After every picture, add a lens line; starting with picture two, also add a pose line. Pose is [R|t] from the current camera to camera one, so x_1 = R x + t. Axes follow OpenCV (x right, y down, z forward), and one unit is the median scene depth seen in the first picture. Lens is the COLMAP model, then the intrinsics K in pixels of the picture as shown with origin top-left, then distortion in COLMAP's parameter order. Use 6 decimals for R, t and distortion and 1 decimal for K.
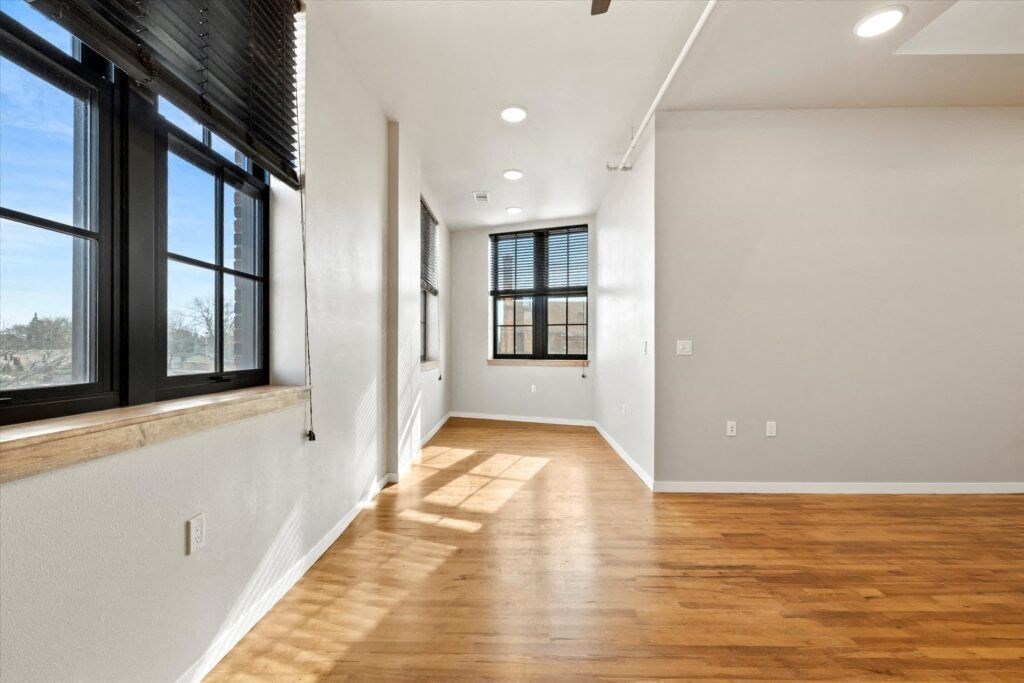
lens RADIAL K [[432.4, 0, 514.3], [0, 432.4, 349.0], [0, 0, 1]] dist [0.003584, -0.000416]
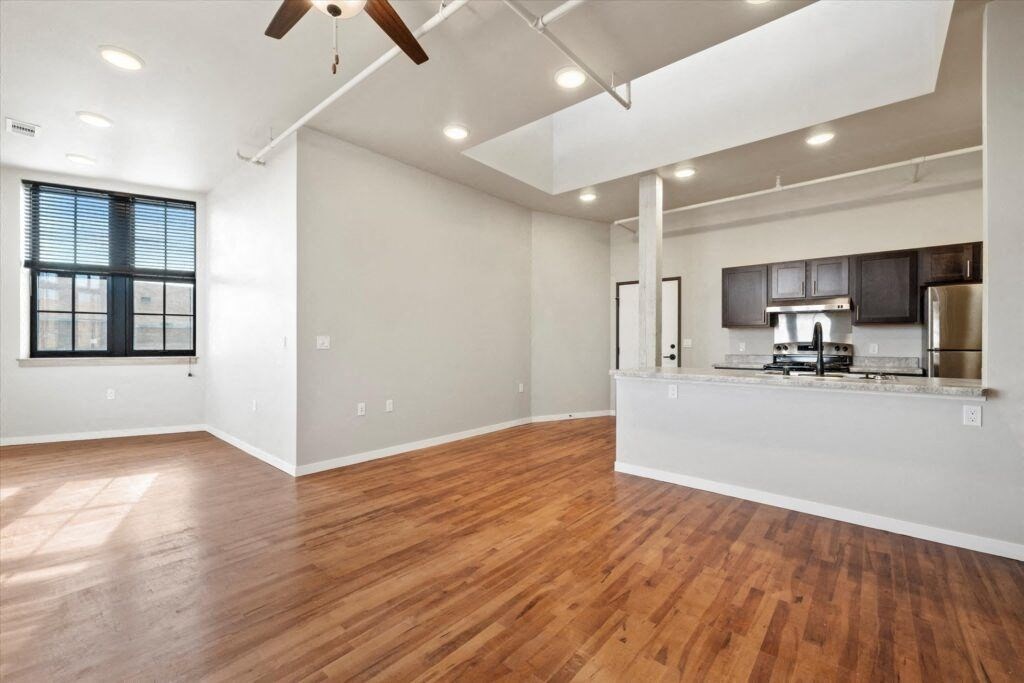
lens RADIAL K [[432.4, 0, 513.0], [0, 432.4, 343.4], [0, 0, 1]] dist [0.003584, -0.000416]
pose [[0.637051, -0.000441, 0.770821, -0.174415], [-0.000375, 1.000000, 0.000883, -0.002528], [-0.770821, -0.000851, 0.637051, -0.108847]]
